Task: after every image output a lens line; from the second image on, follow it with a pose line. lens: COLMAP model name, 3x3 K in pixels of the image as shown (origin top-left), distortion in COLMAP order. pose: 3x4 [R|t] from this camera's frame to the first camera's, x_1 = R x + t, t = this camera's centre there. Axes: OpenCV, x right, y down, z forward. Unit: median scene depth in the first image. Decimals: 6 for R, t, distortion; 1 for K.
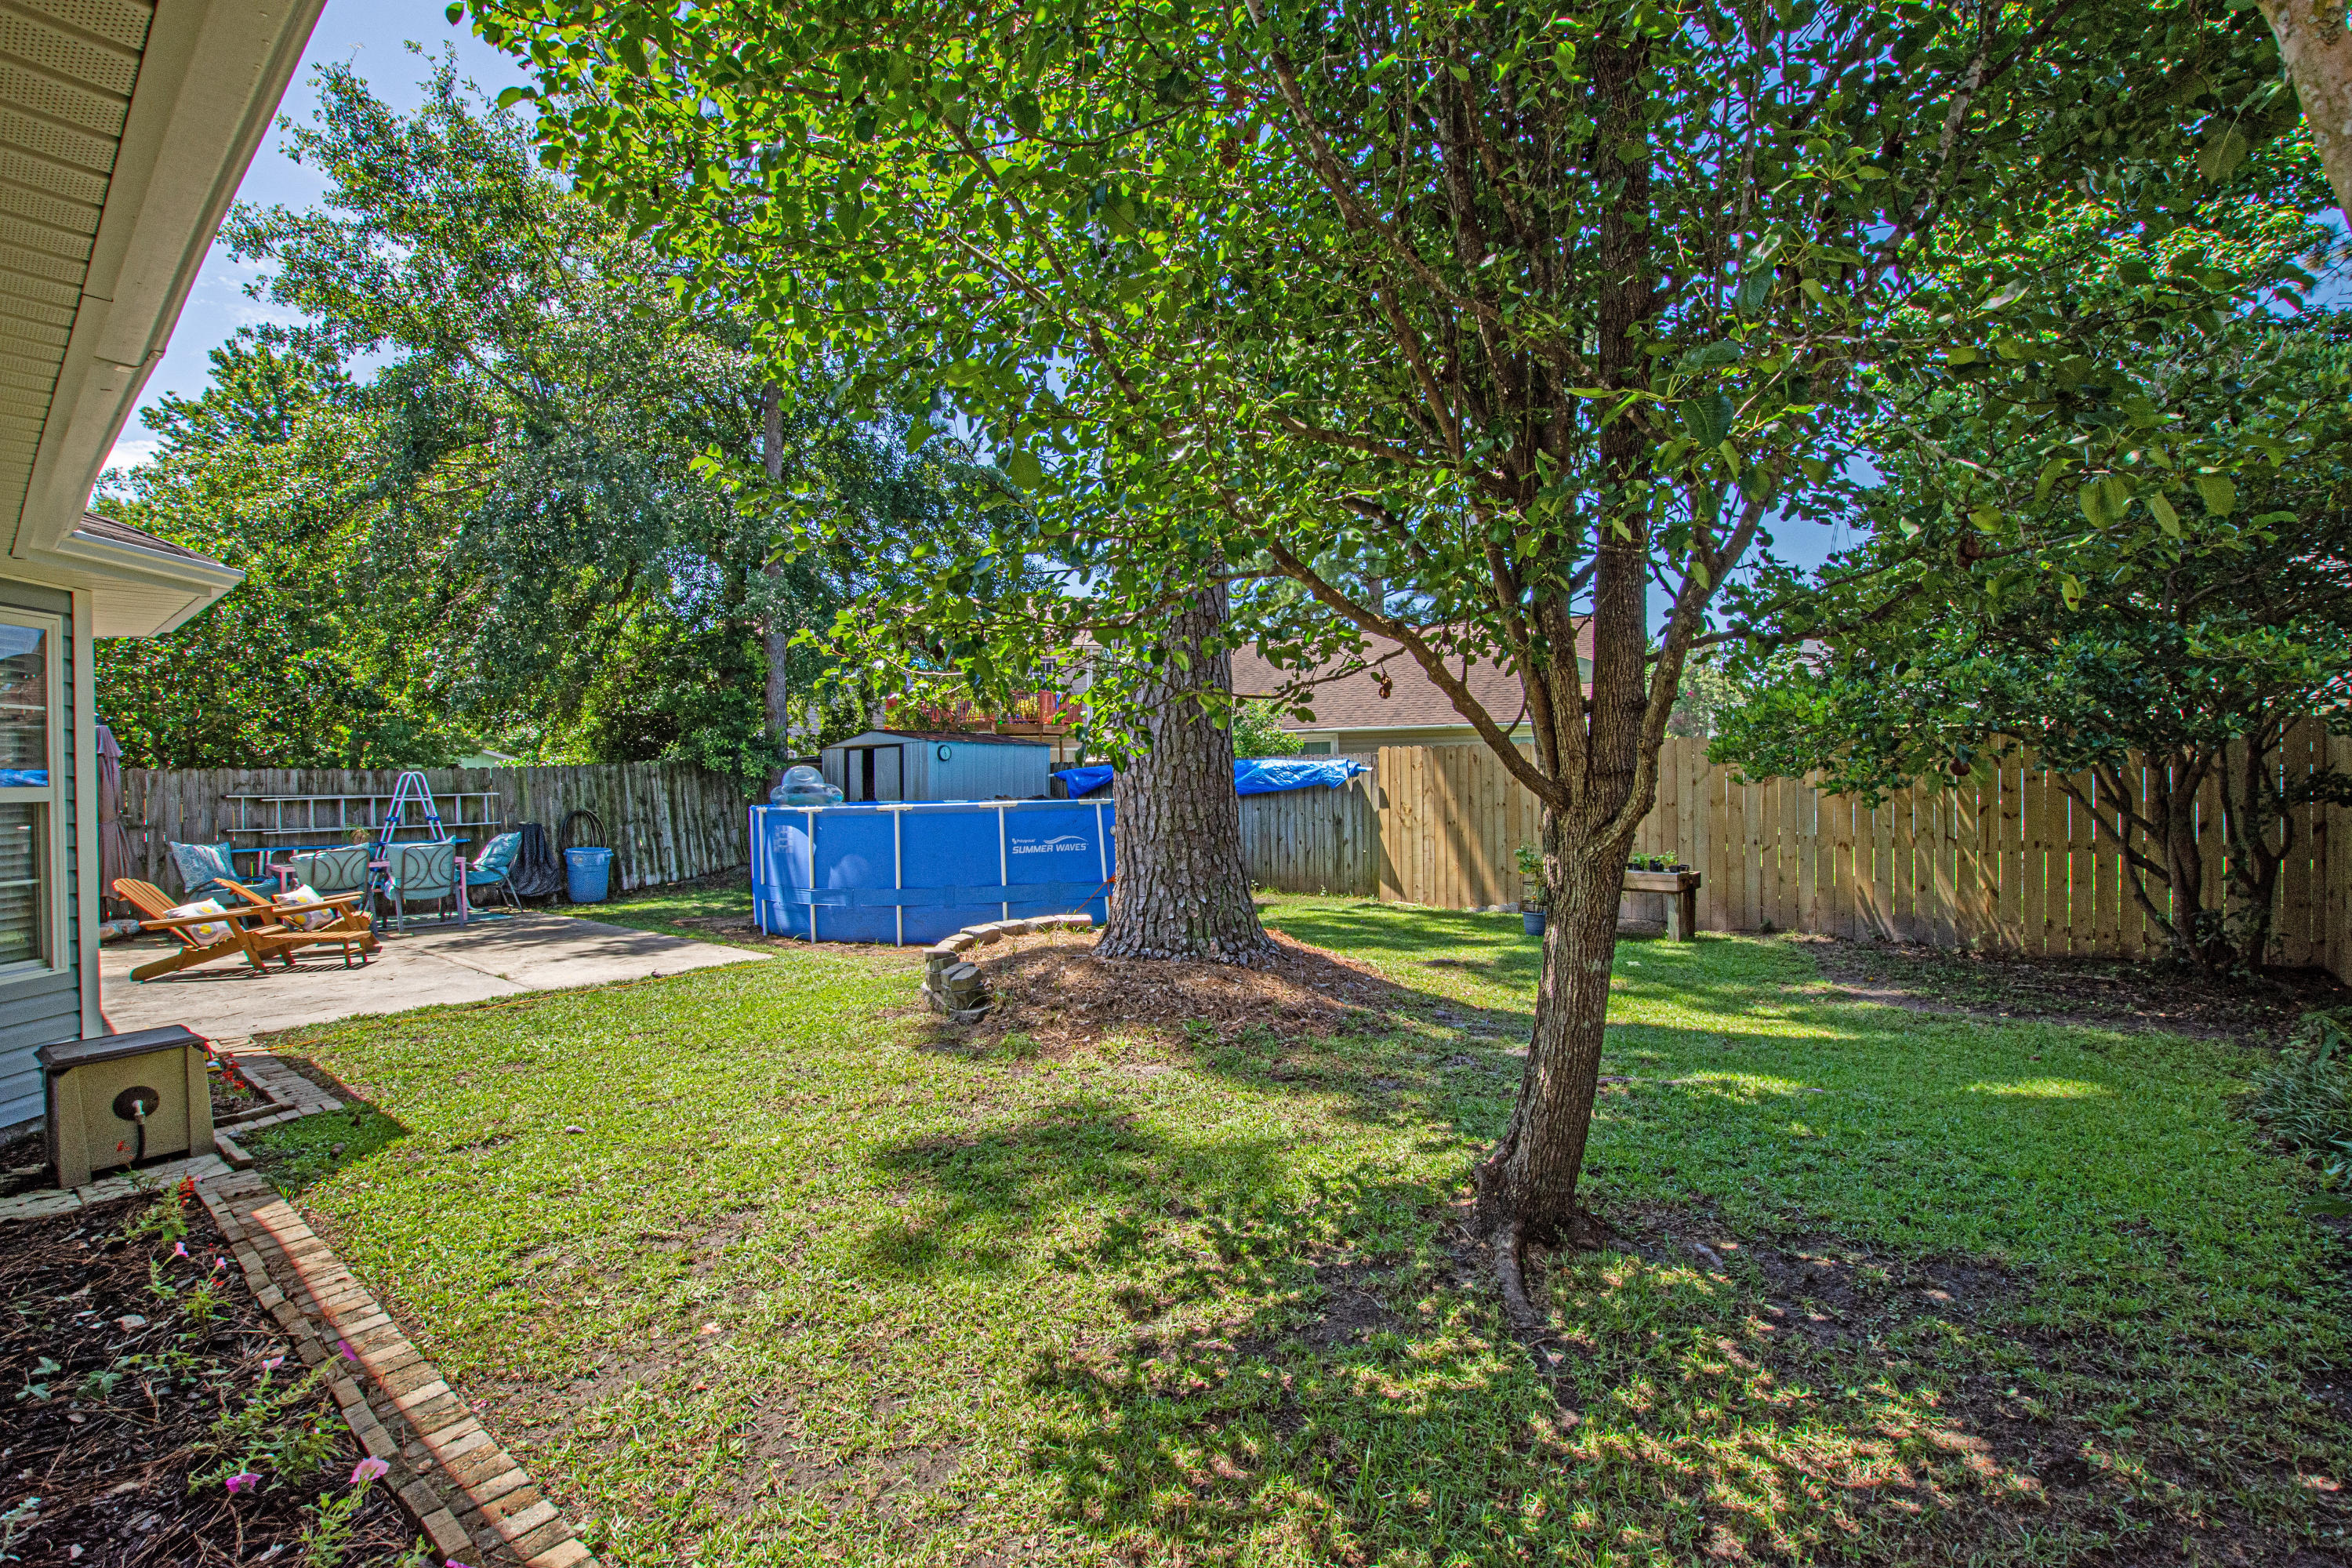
lens RADIAL K [[961.2, 0, 1176.0], [0, 961.2, 784.0], [0, 0, 1]] dist [-0.009022, -0.000209]
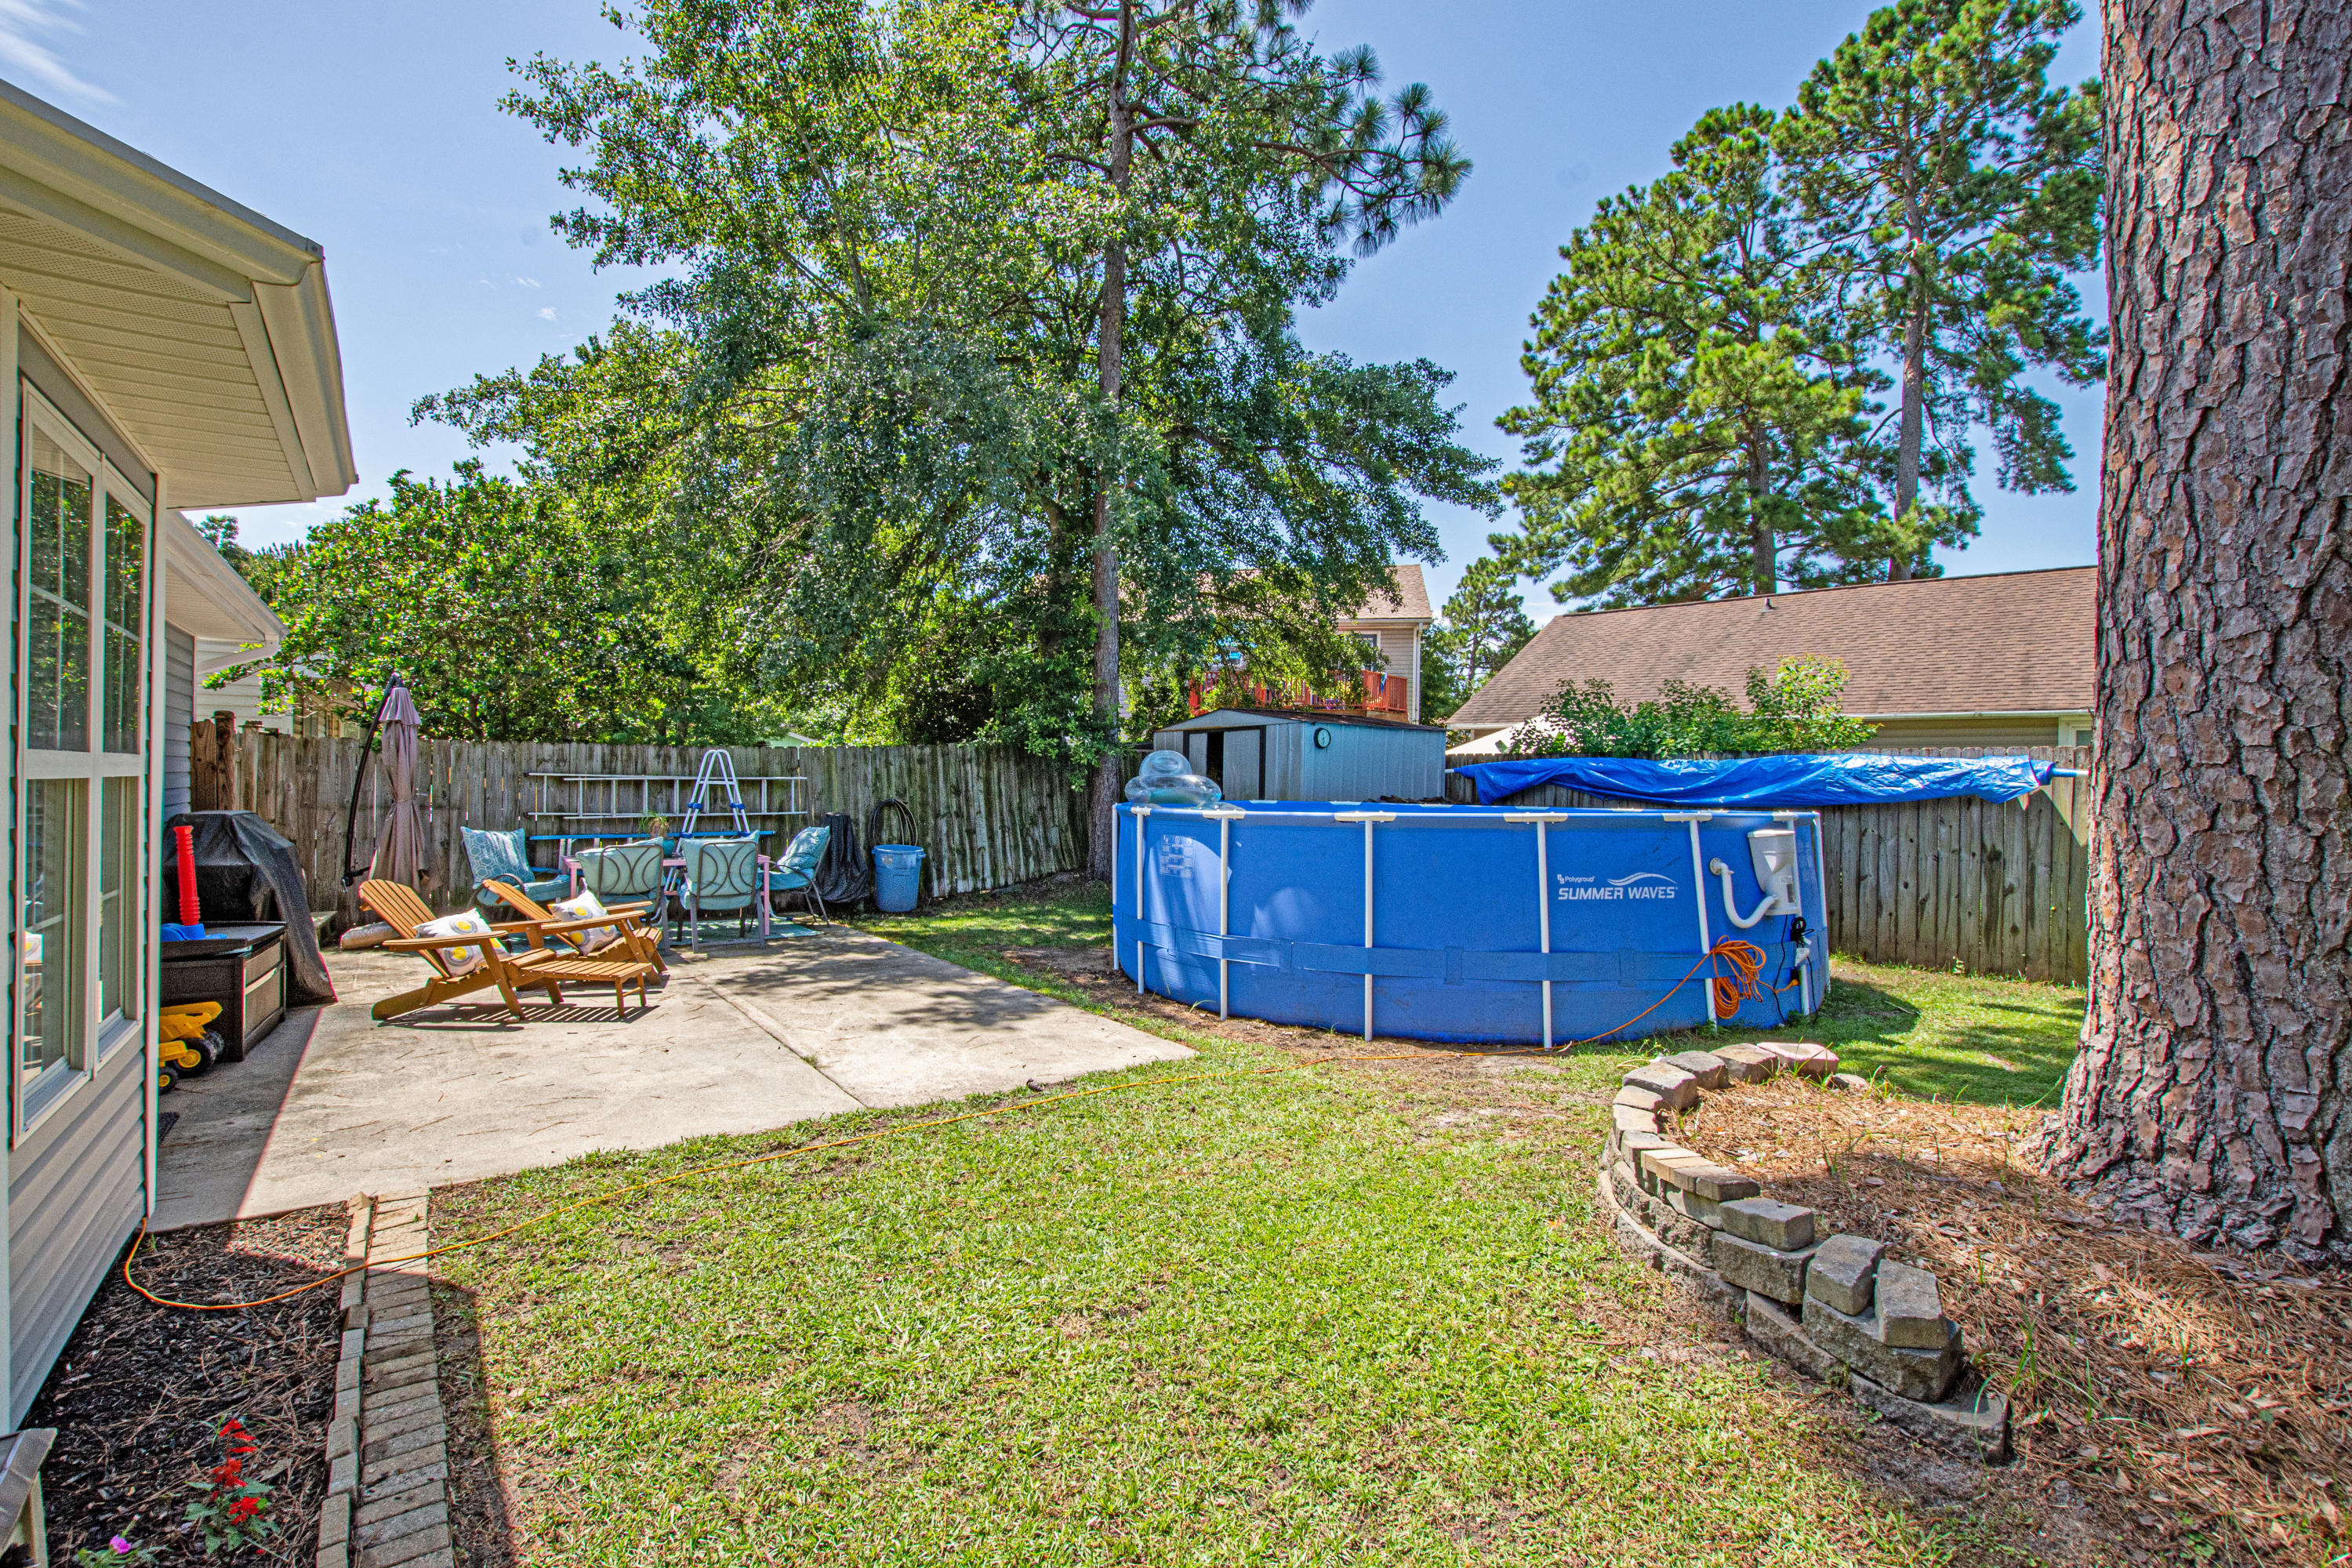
lens RADIAL K [[1018.7, 0, 1166.8], [0, 1018.7, 763.6], [0, 0, 1]] dist [-0.001316, -0.000063]
pose [[0.963268, 0.020385, -0.267768, -0.176421], [-0.024671, 0.999616, -0.012651, 0.001066], [0.267407, 0.018793, 0.963400, 0.240156]]
